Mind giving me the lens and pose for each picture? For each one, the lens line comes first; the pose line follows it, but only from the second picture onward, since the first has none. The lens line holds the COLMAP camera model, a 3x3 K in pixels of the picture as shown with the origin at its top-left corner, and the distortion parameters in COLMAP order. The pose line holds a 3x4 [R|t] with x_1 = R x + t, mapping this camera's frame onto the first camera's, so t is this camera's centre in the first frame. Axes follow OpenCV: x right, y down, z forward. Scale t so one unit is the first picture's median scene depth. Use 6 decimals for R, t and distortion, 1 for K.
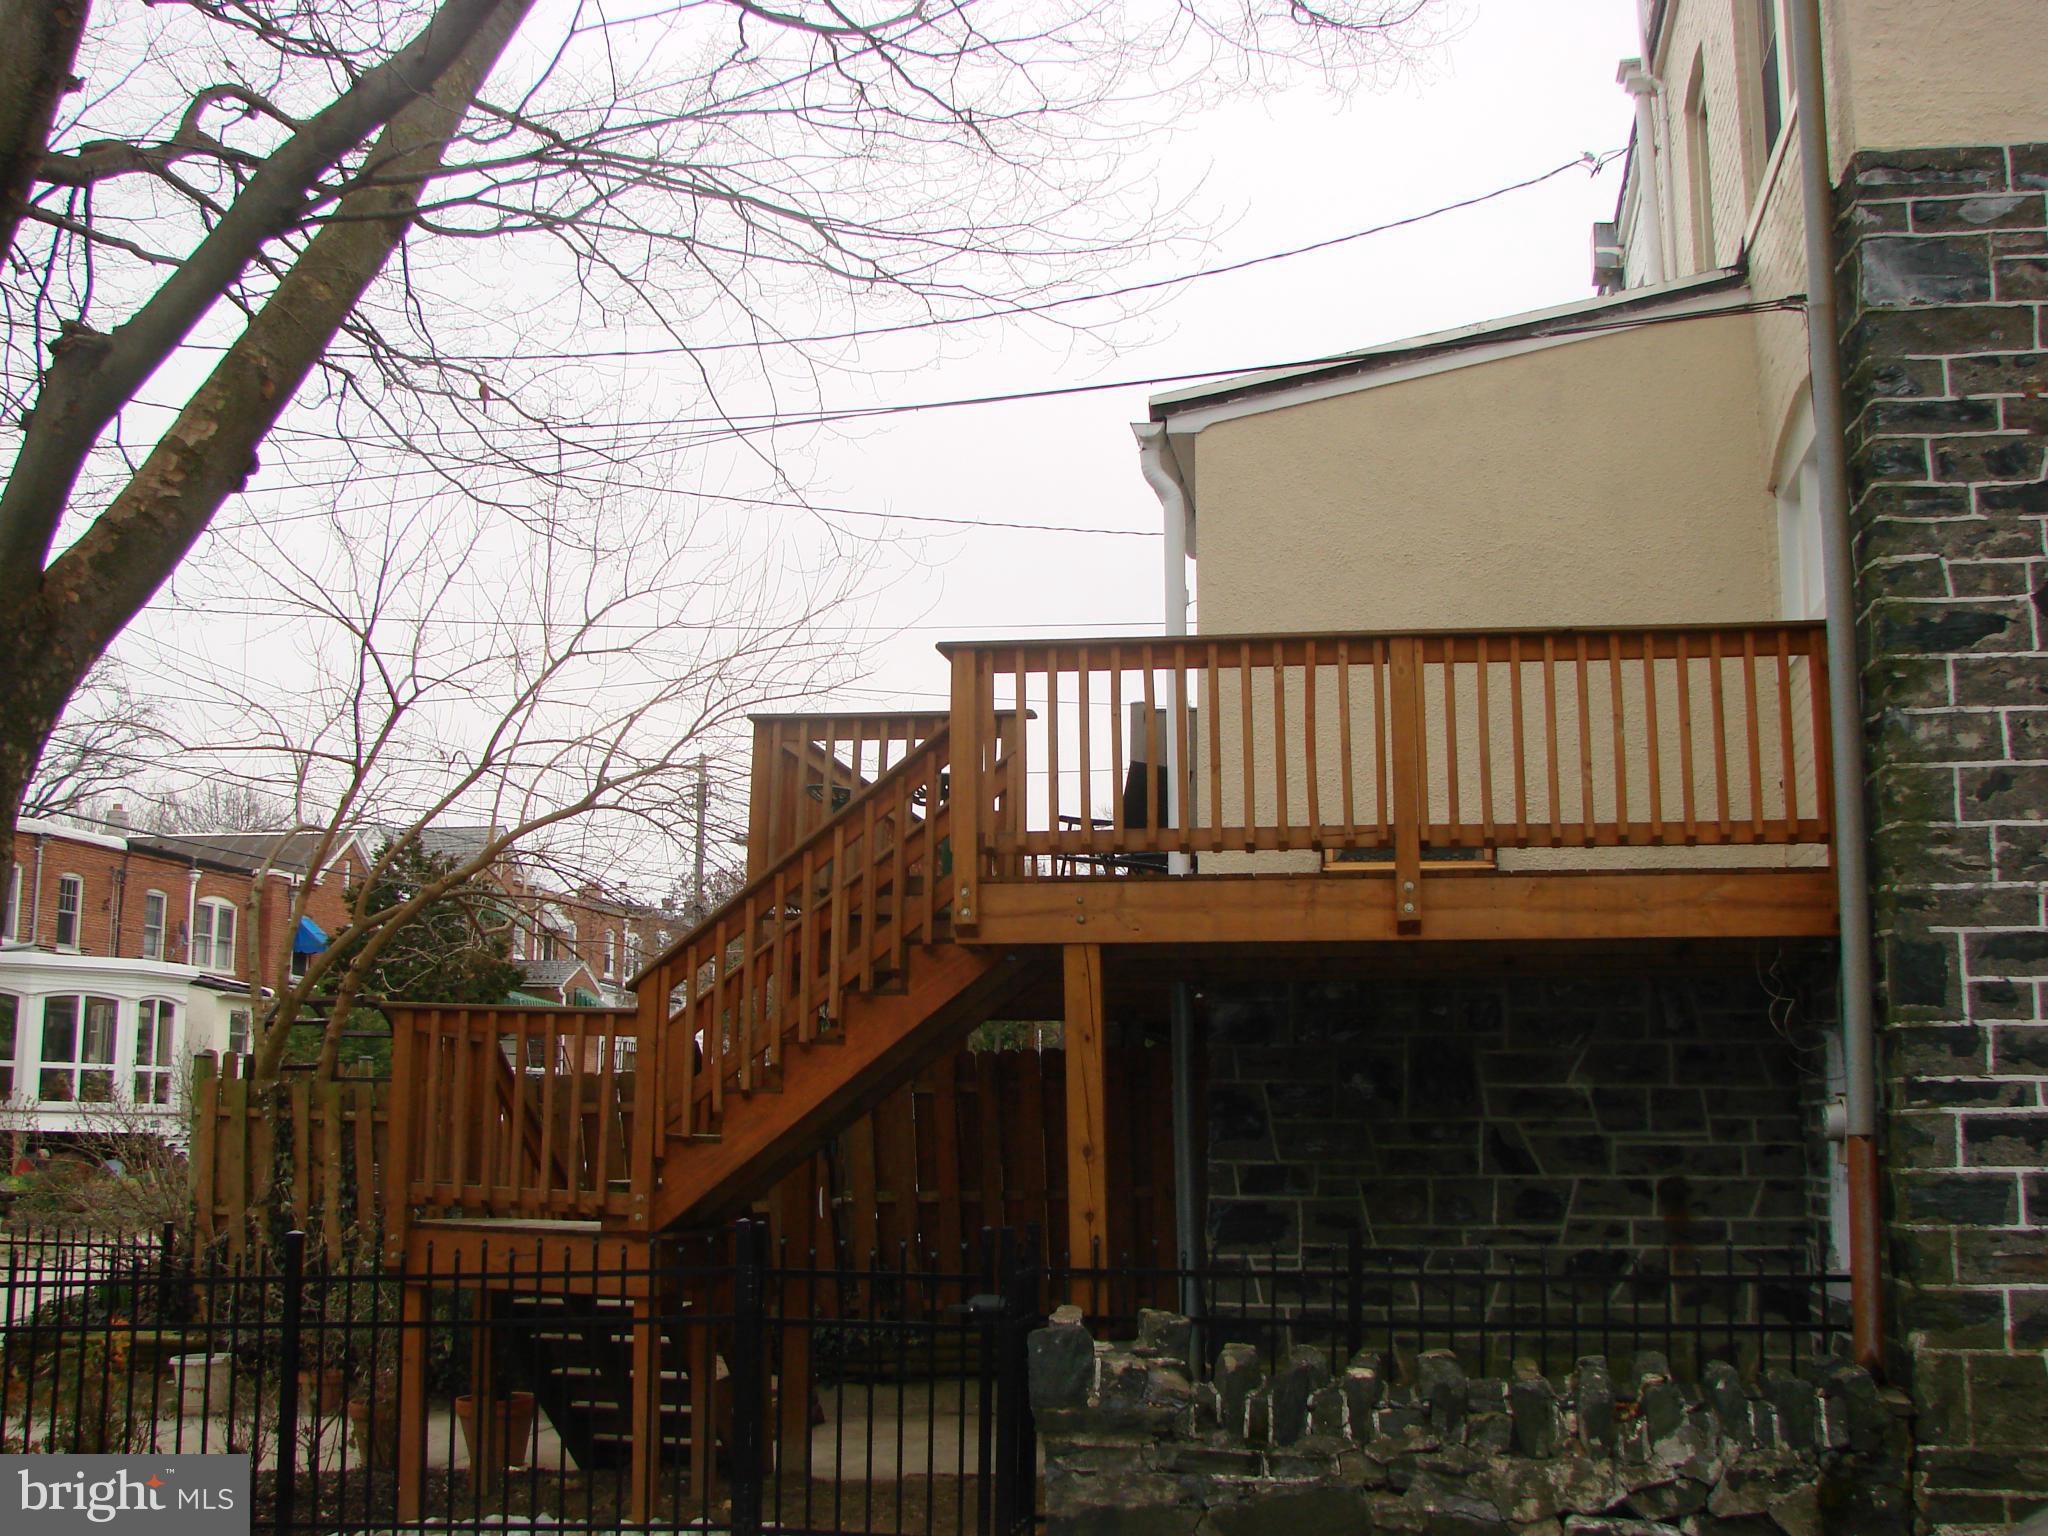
lens RADIAL K [[2208.5, 0, 1024.0], [0, 2208.5, 768.0], [0, 0, 1]] dist [-0.213612, 0.248185]
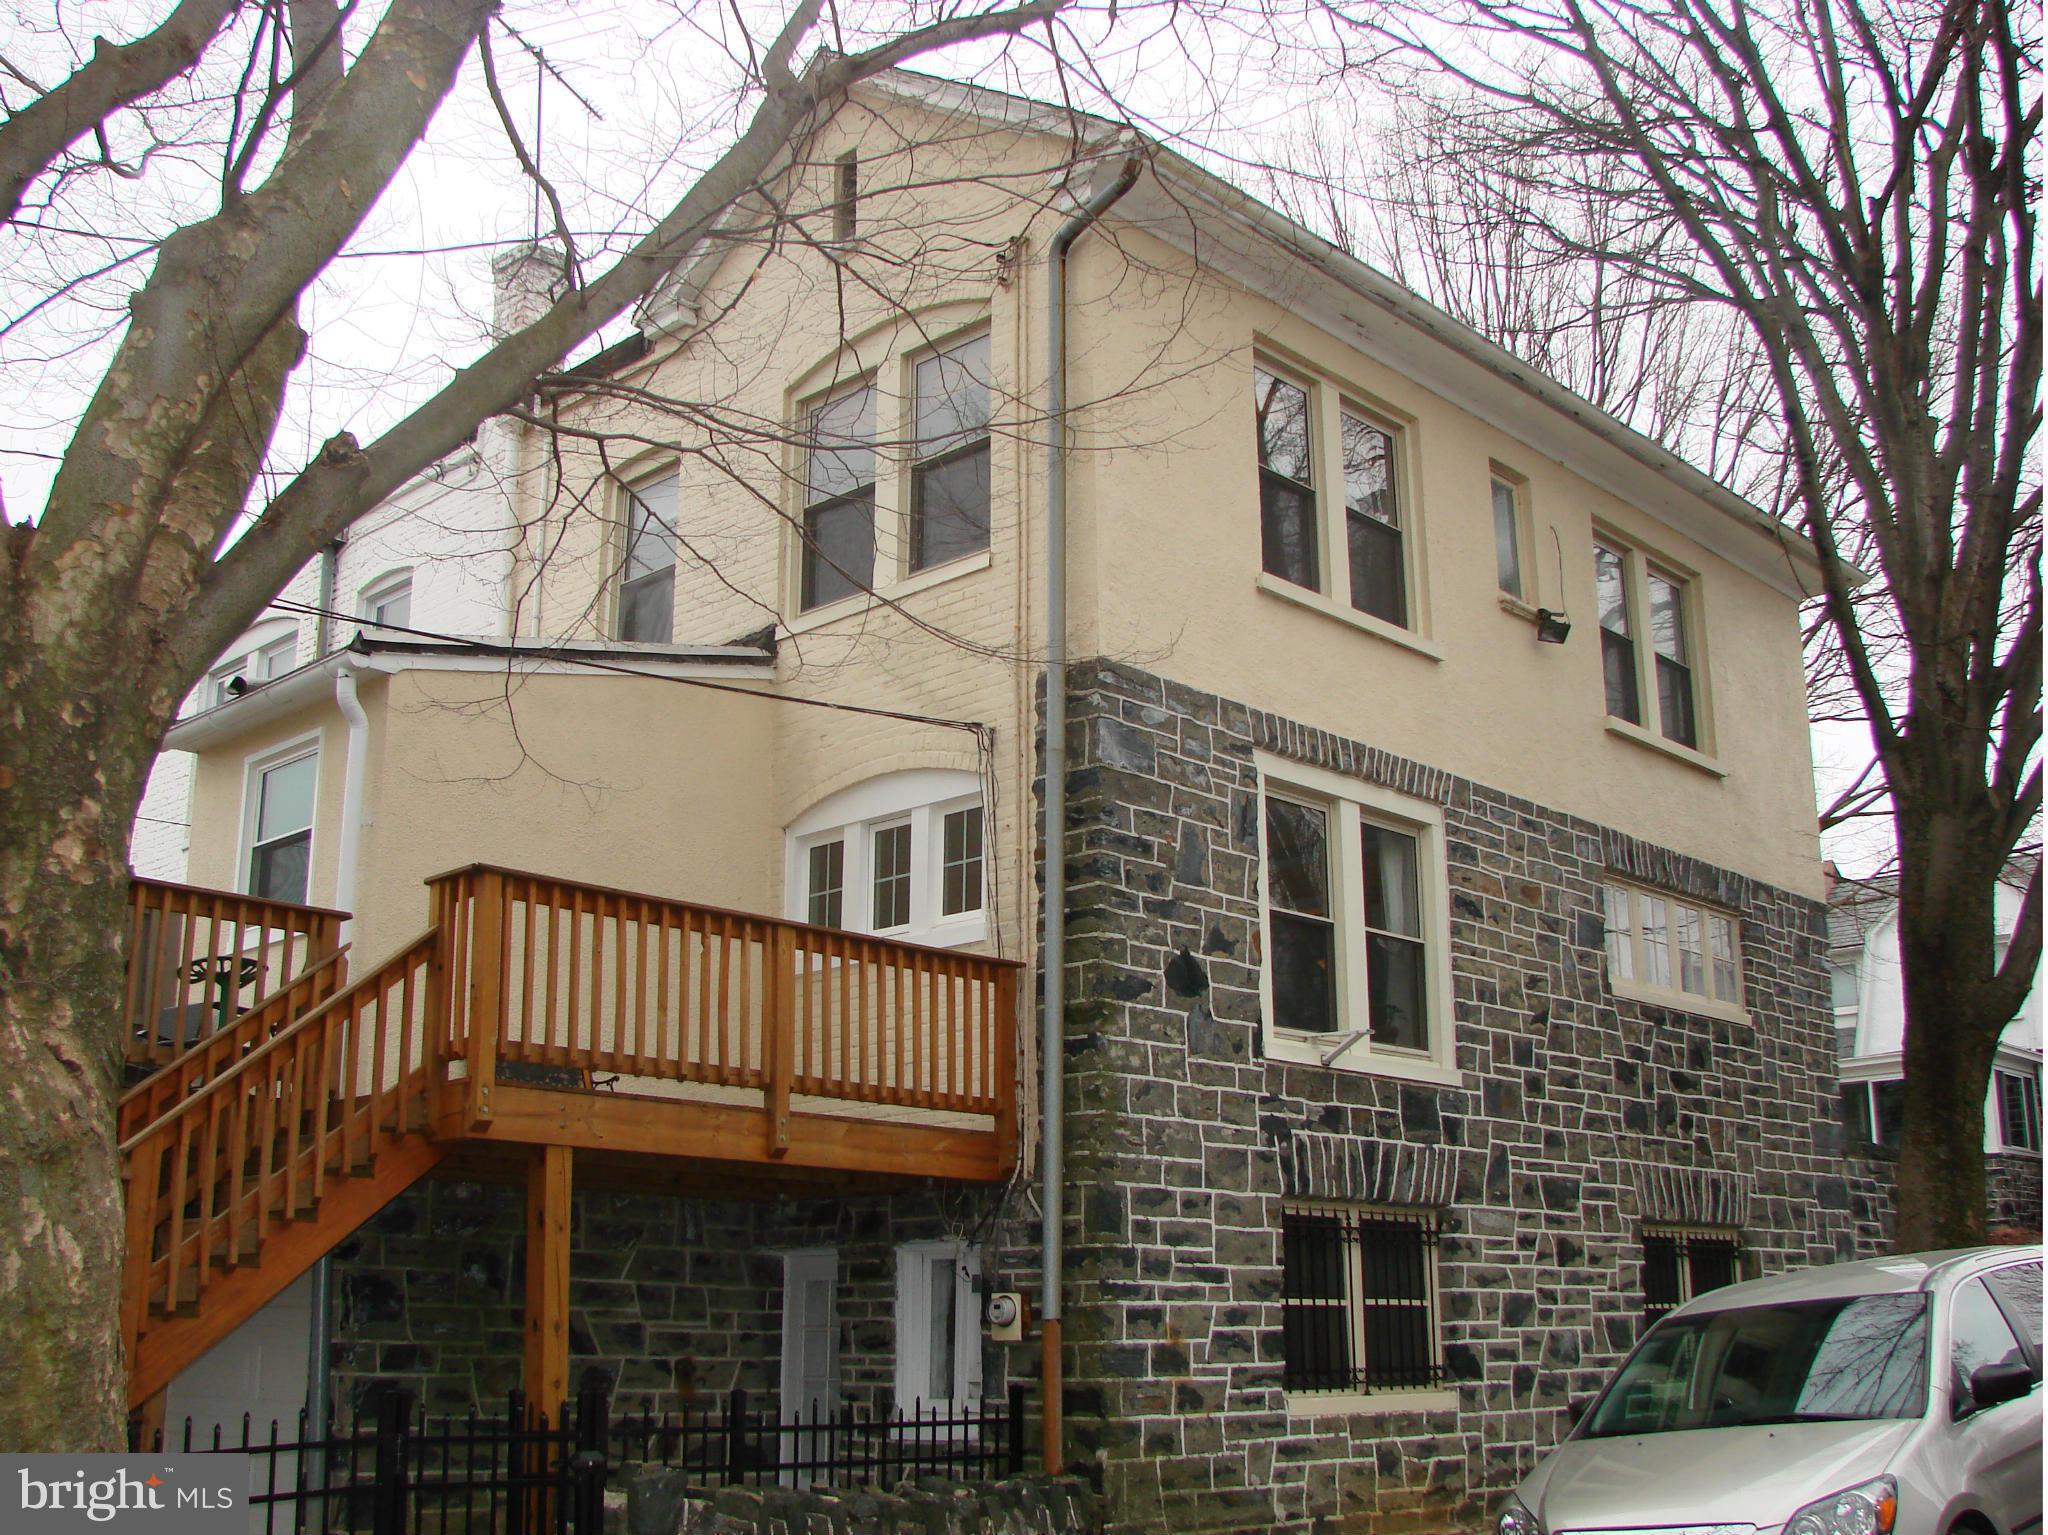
lens RADIAL K [[2208.5, 0, 1024.0], [0, 2208.5, 767.5], [0, 0, 1]] dist [-0.213612, 0.248185]
pose [[0.540788, 0.203993, 0.816049, -0.905345], [-0.122608, 0.978903, -0.163451, 0.047256], [-0.832175, -0.011662, 0.554390, 0.189706]]
